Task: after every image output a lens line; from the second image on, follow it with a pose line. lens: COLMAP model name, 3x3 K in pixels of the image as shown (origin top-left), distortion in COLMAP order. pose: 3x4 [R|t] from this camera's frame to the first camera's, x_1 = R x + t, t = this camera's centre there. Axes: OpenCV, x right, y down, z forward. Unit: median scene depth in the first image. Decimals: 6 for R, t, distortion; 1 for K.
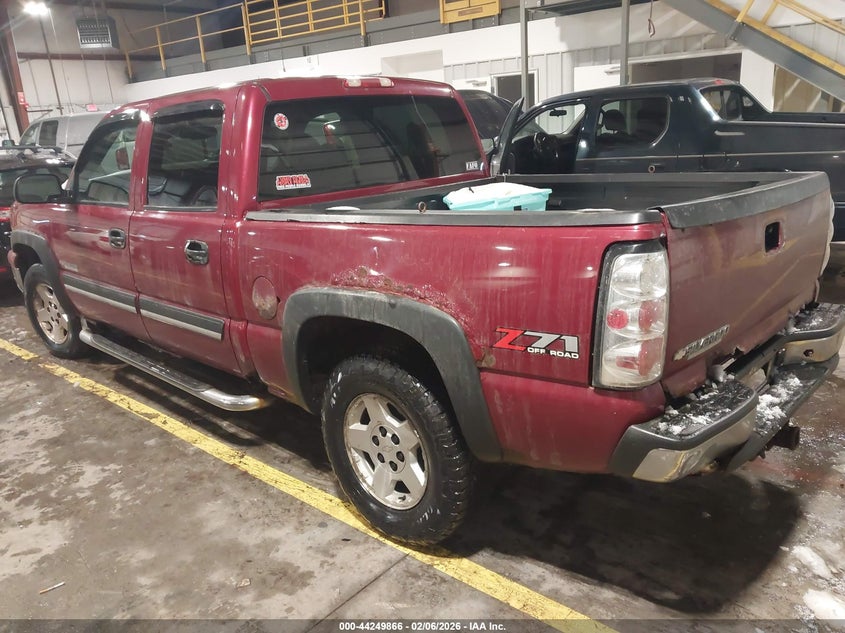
lens RADIAL K [[656.6, 0, 422.7], [0, 656.6, 313.6], [0, 0, 1]] dist [0.003568, 0.000447]
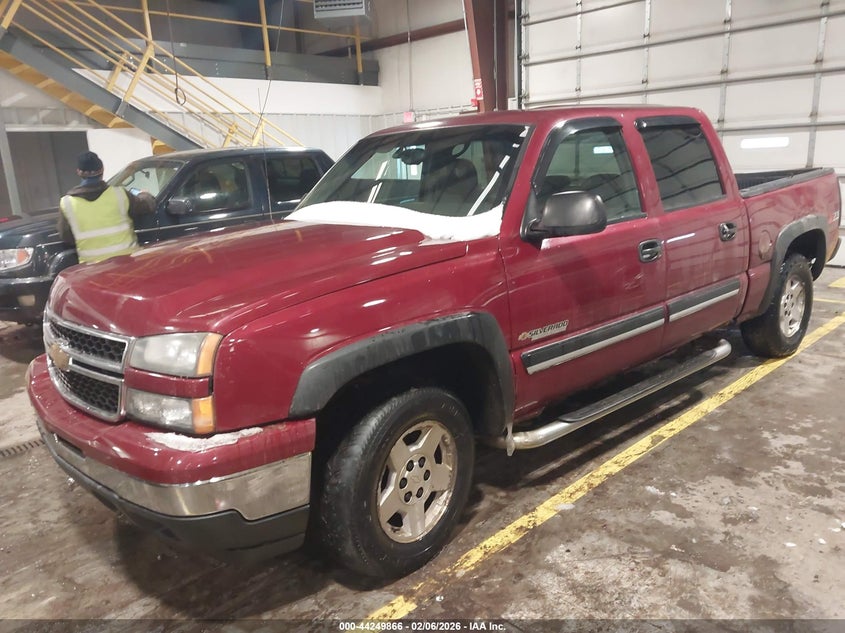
lens RADIAL K [[677.6, 0, 423.1], [0, 677.6, 321.7], [0, 0, 1]] dist [-0.007260, 0.003608]
pose [[0.095255, -0.180953, 0.978868, -1.429235], [0.331557, 0.932960, 0.140202, -0.254141], [-0.938614, 0.311195, 0.148865, 1.187692]]
